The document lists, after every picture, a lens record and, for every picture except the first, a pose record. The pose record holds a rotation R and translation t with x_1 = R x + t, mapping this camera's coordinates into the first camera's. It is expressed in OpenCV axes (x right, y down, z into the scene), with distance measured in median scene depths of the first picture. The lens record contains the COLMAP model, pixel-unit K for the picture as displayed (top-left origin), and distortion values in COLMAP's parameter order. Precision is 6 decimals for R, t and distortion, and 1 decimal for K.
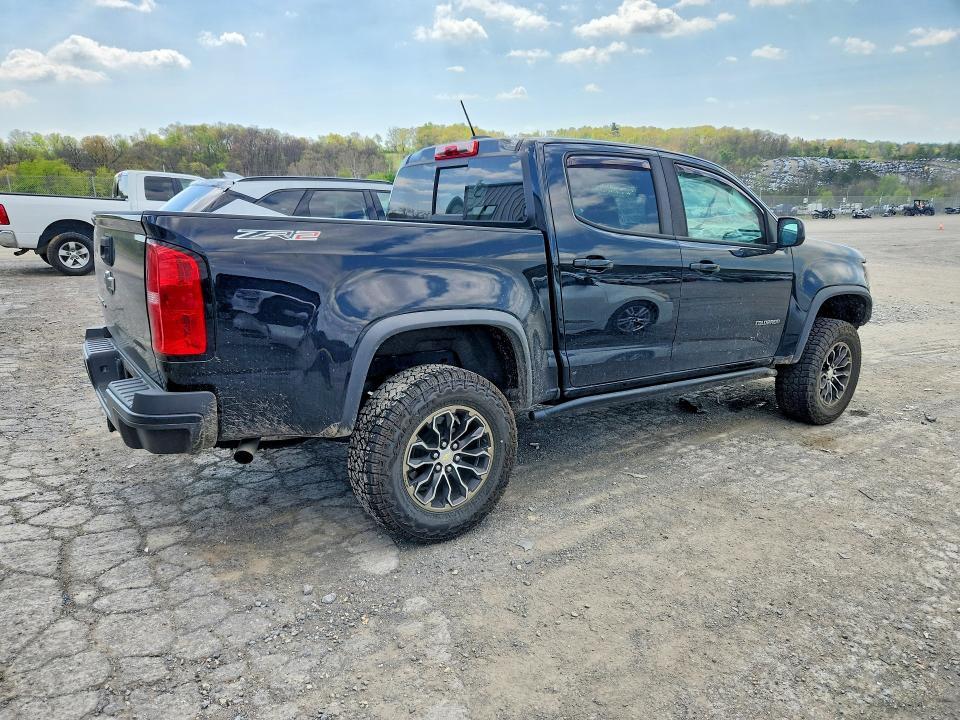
lens RADIAL K [[643.6, 0, 472.0], [0, 643.6, 357.3], [0, 0, 1]] dist [0.056561, -0.046218]
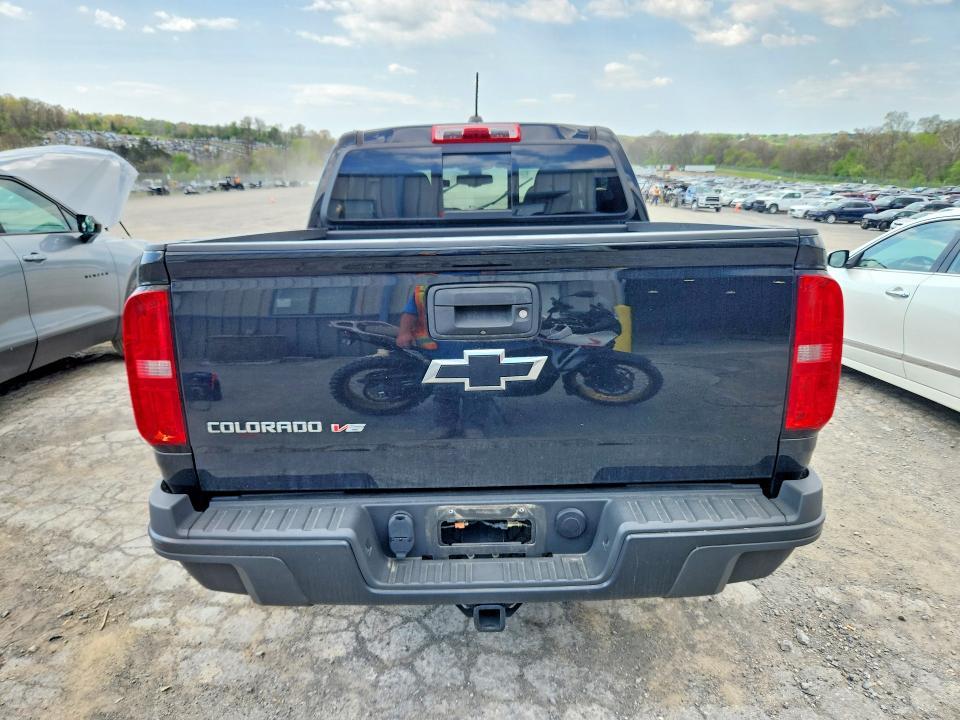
lens RADIAL K [[652.5, 0, 473.6], [0, 652.5, 359.4], [0, 0, 1]] dist [0.045671, -0.039916]
pose [[0.575687, -0.228917, 0.784972, -0.981054], [0.202031, 0.970068, 0.134729, -0.198711], [-0.792318, 0.081027, 0.604704, 0.672395]]
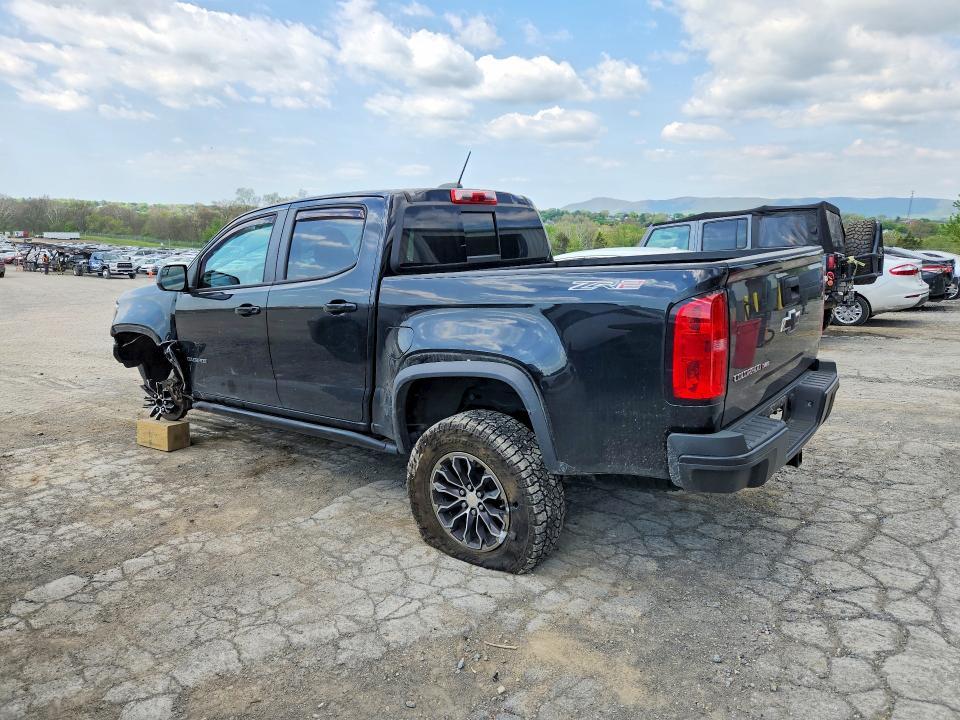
lens RADIAL K [[643.6, 0, 472.0], [0, 643.6, 357.3], [0, 0, 1]] dist [0.056561, -0.046218]
pose [[-0.257581, -0.179446, 0.949448, -1.399360], [0.241655, 0.939415, 0.243110, -0.429982], [-0.935551, 0.292059, -0.198611, 1.679887]]
